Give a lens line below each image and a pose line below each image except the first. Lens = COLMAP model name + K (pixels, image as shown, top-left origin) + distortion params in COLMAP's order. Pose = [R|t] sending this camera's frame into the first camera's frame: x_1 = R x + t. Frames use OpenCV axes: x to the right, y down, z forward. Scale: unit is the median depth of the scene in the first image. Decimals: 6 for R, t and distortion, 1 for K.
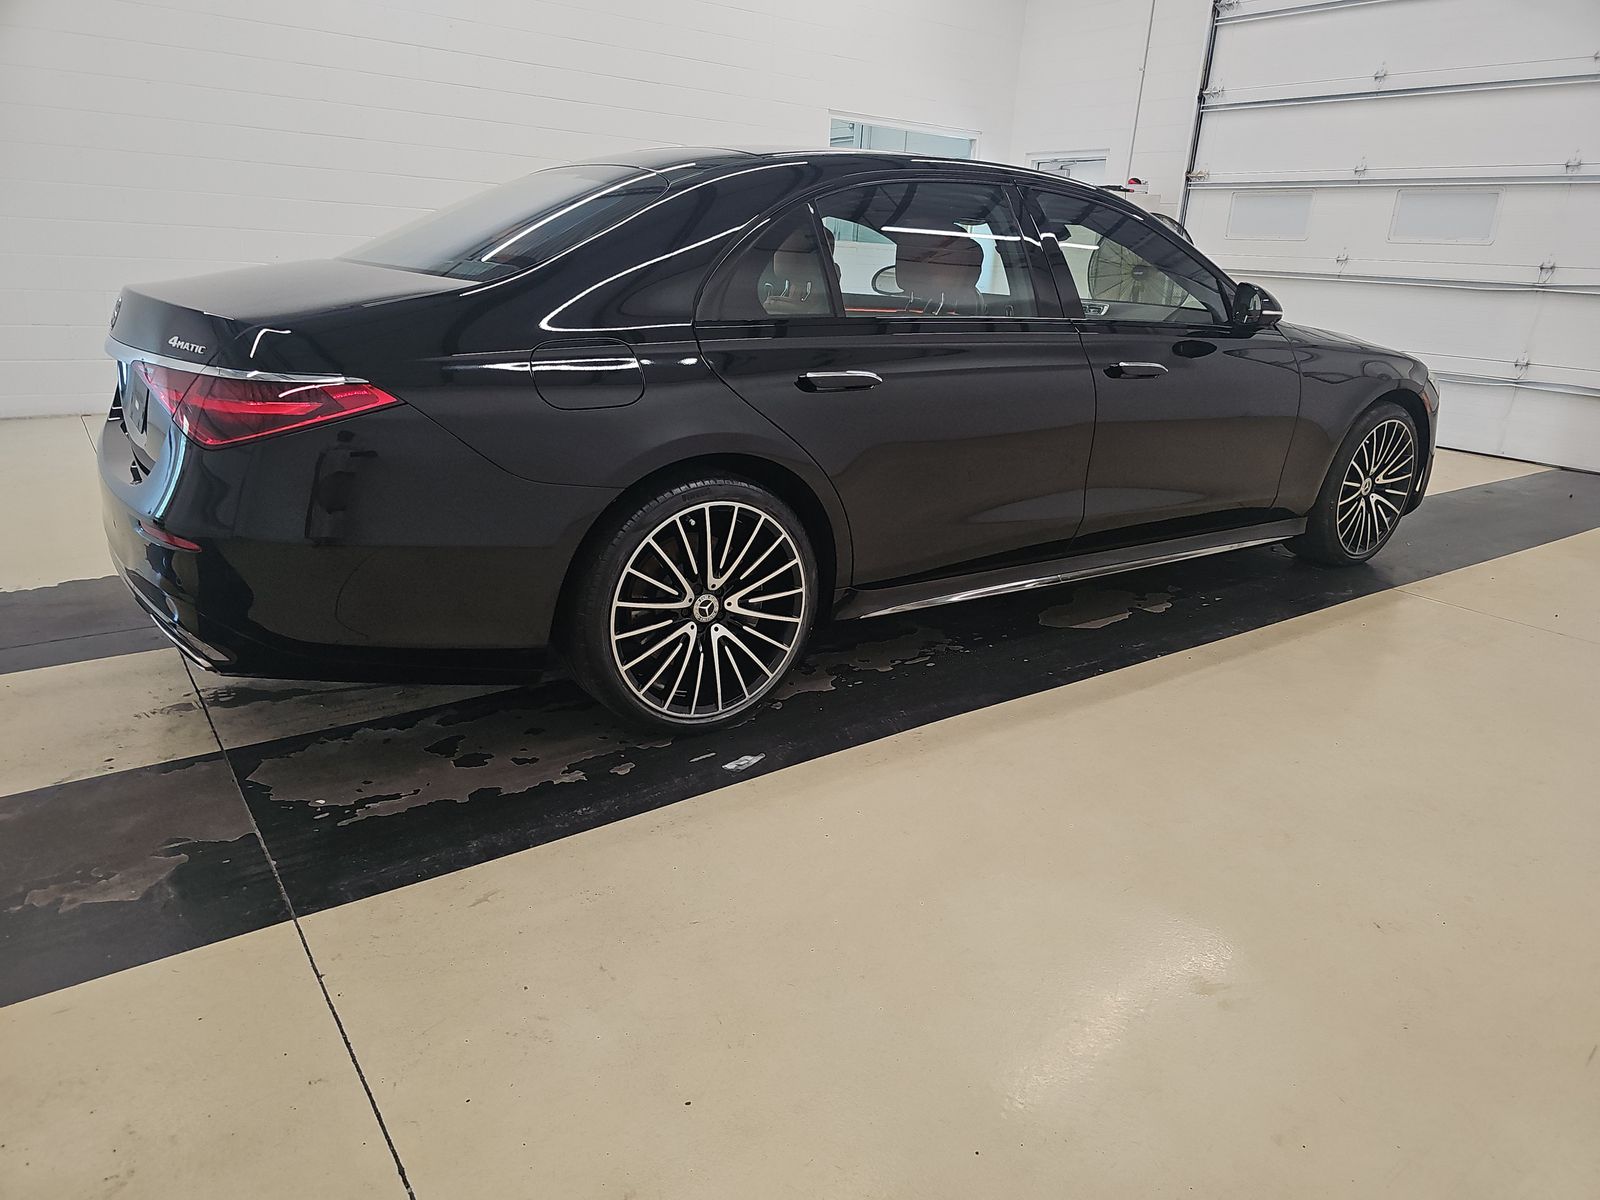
lens RADIAL K [[1056.8, 0, 794.8], [0, 1056.8, 600.8], [0, 0, 1]] dist [0.018826, -0.000801]
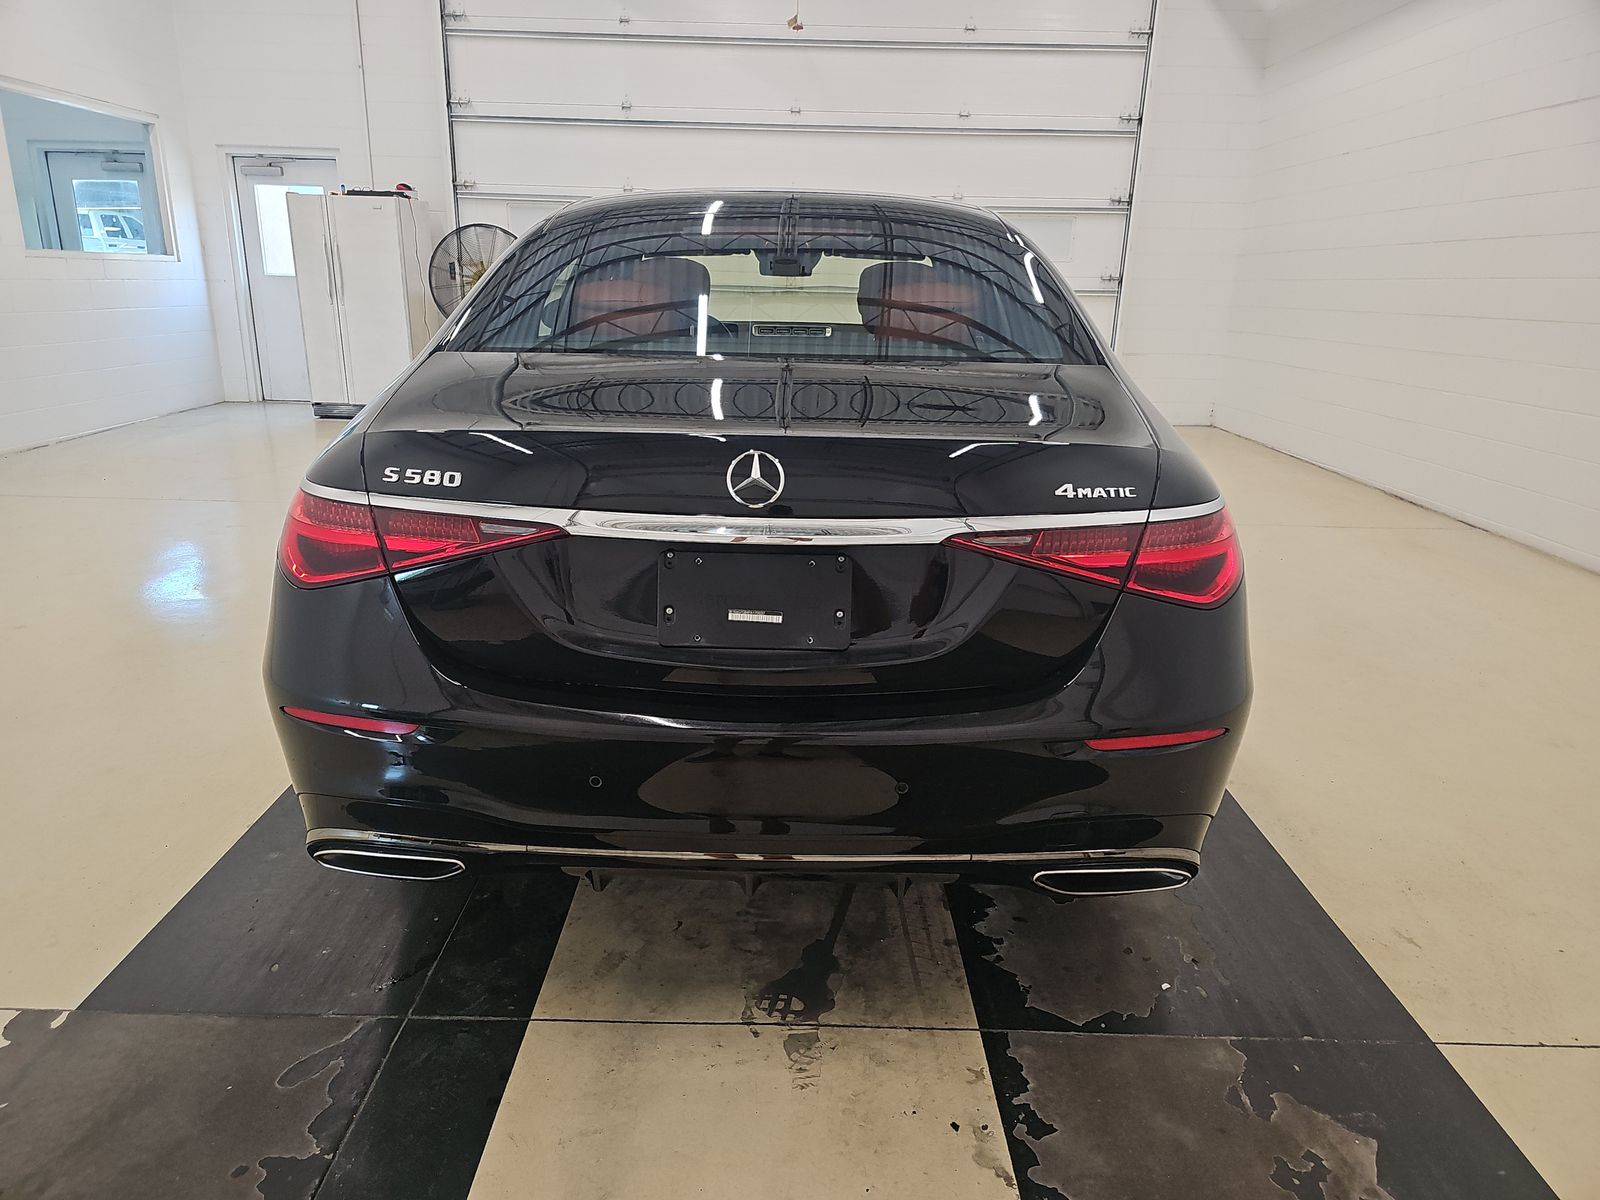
lens RADIAL K [[1056.8, 0, 807.7], [0, 1056.8, 602.8], [0, 0, 1]] dist [0.018826, -0.000801]
pose [[0.585669, -0.268757, 0.764697, -0.883787], [0.259197, 0.955991, 0.137473, -0.221205], [-0.767990, 0.117693, 0.629555, 0.483423]]
